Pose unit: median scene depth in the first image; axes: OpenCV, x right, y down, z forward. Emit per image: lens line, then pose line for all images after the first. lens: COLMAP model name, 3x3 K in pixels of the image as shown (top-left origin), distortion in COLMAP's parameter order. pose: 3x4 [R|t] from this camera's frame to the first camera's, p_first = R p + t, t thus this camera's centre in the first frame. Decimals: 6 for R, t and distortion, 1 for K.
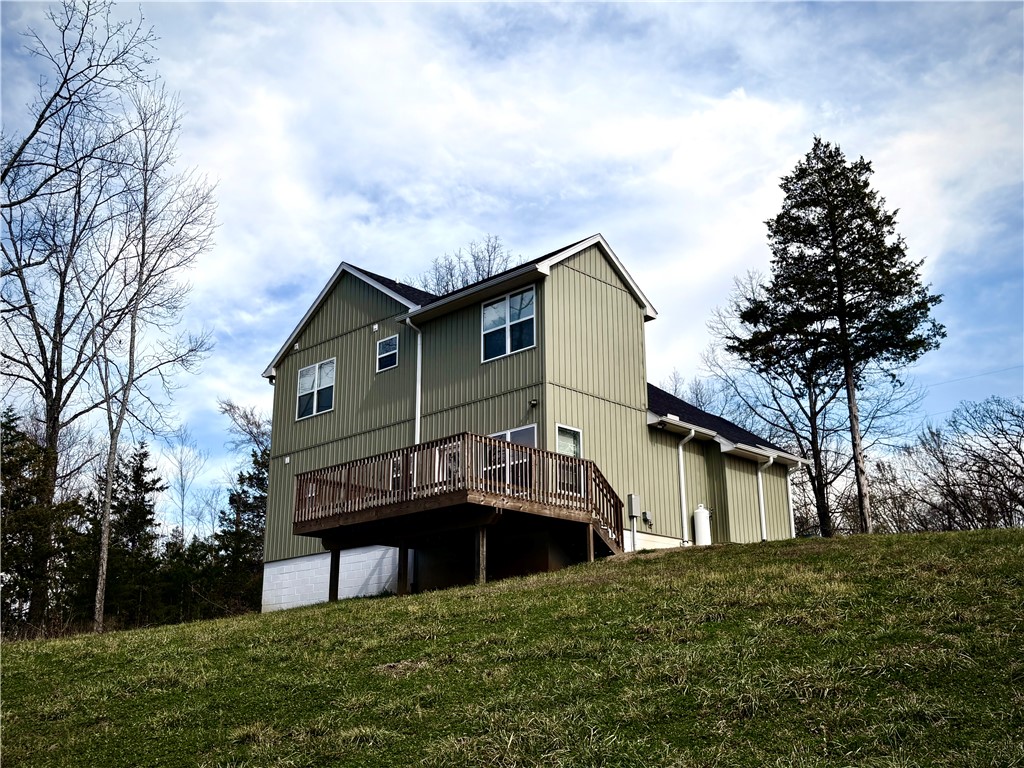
lens RADIAL K [[1037.9, 0, 512.0], [0, 1037.9, 384.0], [0, 0, 1]] dist [0.056145, -0.113668]
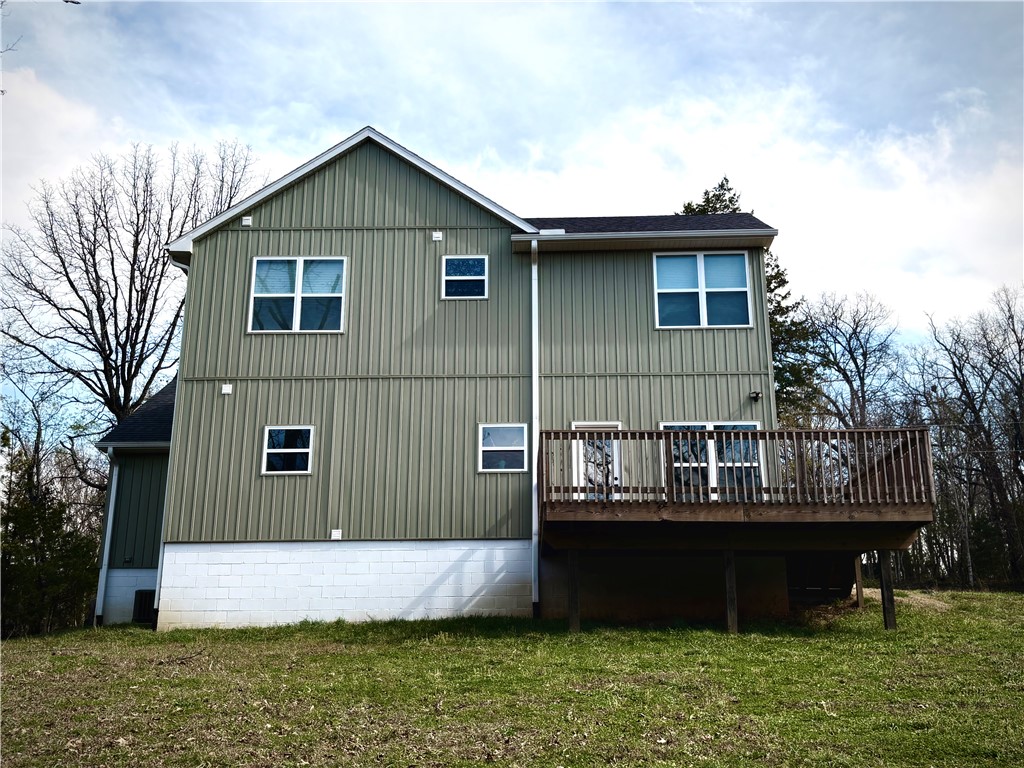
lens RADIAL K [[1037.9, 0, 512.0], [0, 1037.9, 384.0], [0, 0, 1]] dist [0.056145, -0.113668]
pose [[0.730723, 0.213606, 0.648396, -0.545944], [-0.193894, 0.975612, -0.102891, 0.110513], [-0.654561, -0.050536, 0.754319, 0.429438]]
